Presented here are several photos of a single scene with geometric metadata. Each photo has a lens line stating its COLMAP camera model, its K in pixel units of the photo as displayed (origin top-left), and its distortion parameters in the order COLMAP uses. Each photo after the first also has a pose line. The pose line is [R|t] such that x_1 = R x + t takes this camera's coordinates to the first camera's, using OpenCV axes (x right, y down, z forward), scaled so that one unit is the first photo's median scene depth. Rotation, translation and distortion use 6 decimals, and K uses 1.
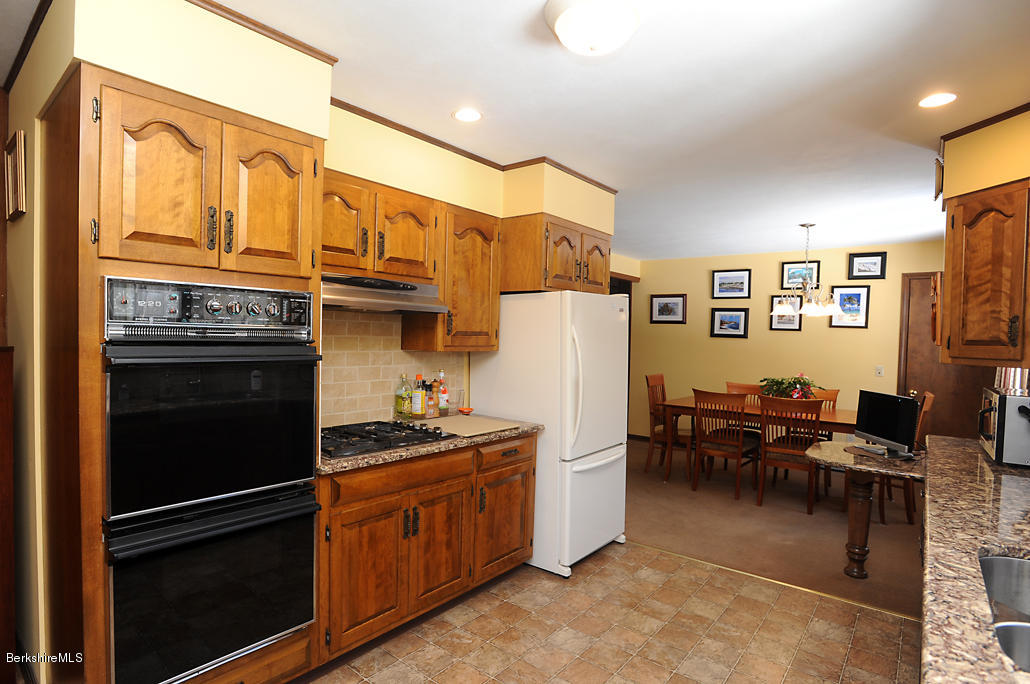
lens RADIAL K [[544.7, 0, 515.0], [0, 544.7, 342.0], [0, 0, 1]] dist [-0.001249, -0.000684]
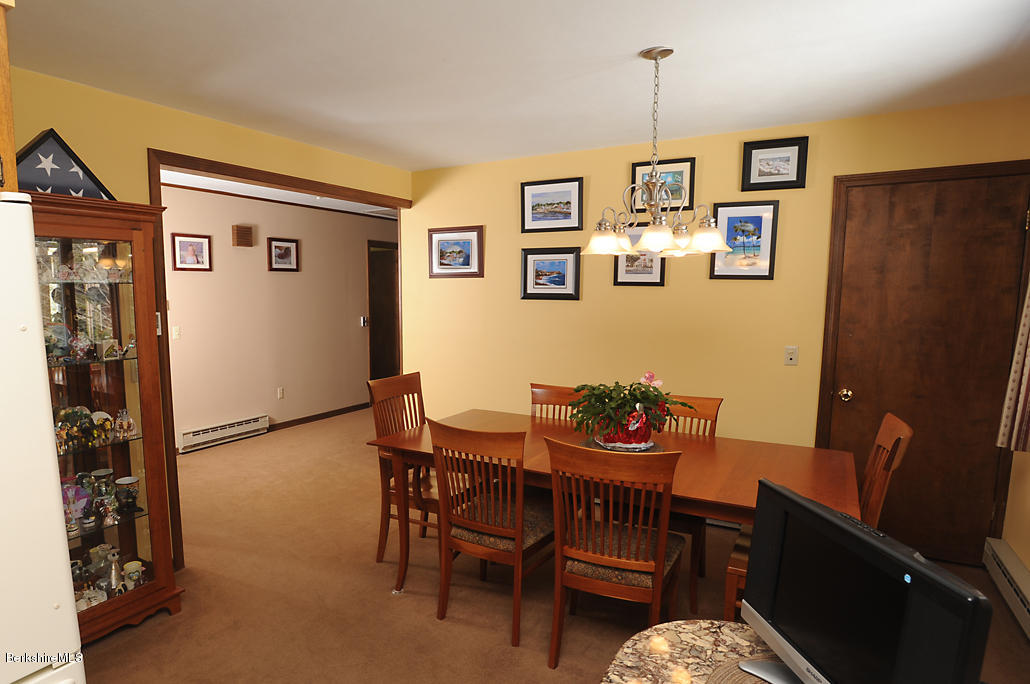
lens RADIAL K [[512.5, 0, 515.0], [0, 512.5, 342.0], [0, 0, 1]] dist [-0.015782, 0.000289]
pose [[0.991897, -0.037700, 0.121321, 0.321029], [0.026213, 0.995140, 0.094921, -0.017620], [-0.124310, -0.090972, 0.988064, 0.512702]]
